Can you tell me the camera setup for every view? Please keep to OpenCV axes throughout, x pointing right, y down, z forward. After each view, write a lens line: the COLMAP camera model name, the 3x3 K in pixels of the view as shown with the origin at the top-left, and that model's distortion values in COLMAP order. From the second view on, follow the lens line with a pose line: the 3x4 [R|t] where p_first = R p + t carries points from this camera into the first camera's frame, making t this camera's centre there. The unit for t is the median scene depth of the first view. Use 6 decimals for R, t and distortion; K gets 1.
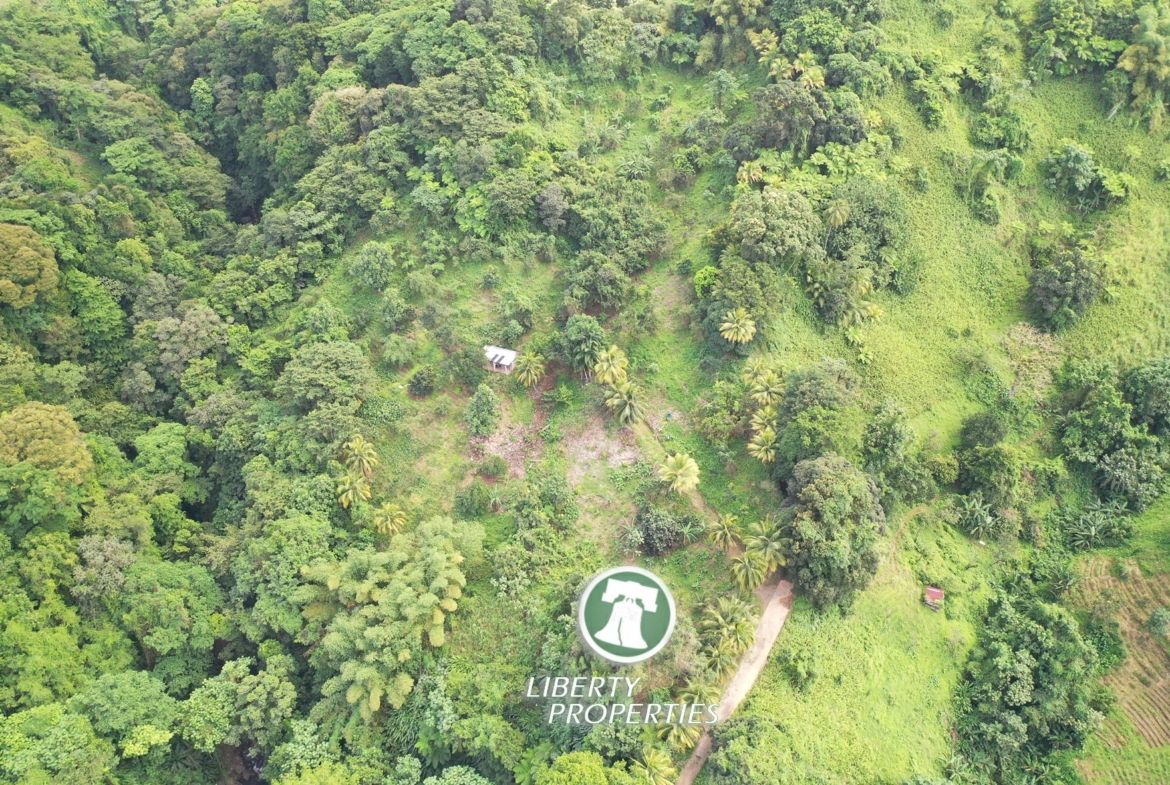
lens RADIAL K [[926.3, 0, 587.5], [0, 926.3, 391.0], [0, 0, 1]] dist [-0.001334, 0.001522]
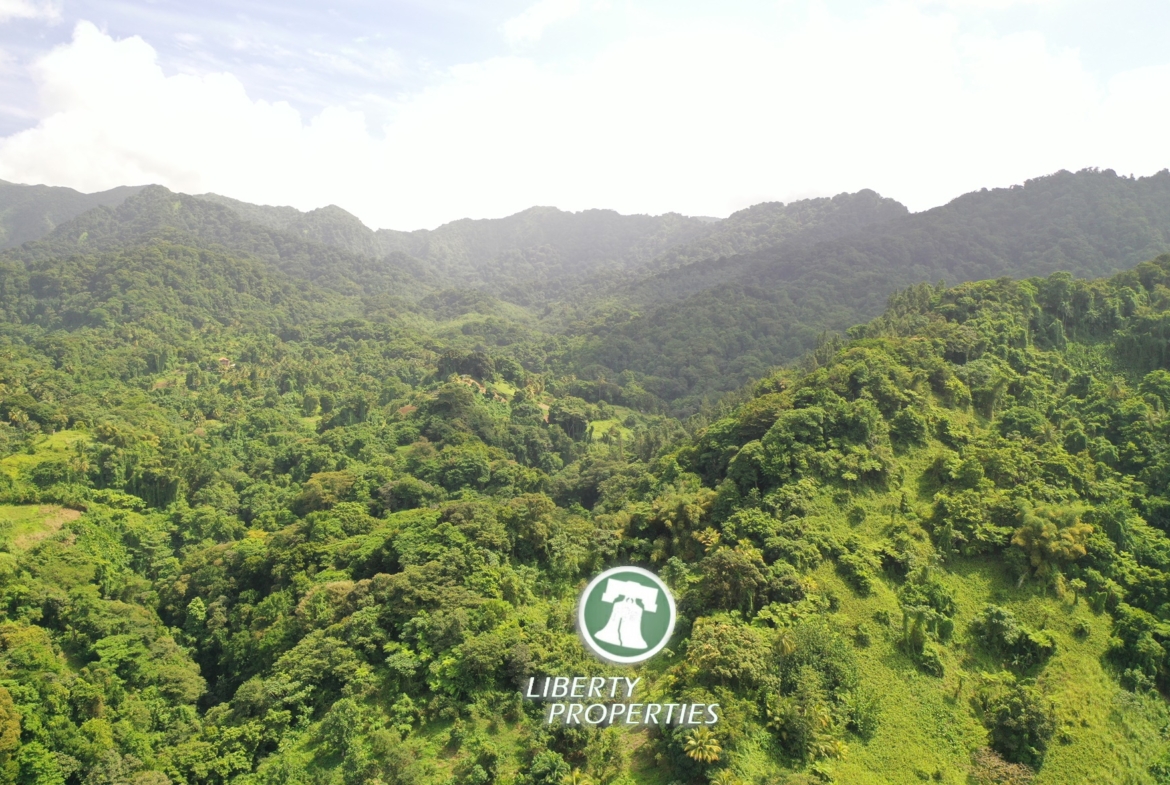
lens RADIAL K [[926.3, 0, 586.2], [0, 926.3, 389.5], [0, 0, 1]] dist [-0.001334, 0.001522]
pose [[0.999609, 0.000137, 0.027951, 0.007590], [0.016932, 0.792648, -0.609445, 0.209912], [-0.022239, 0.609680, 0.792336, -0.026589]]
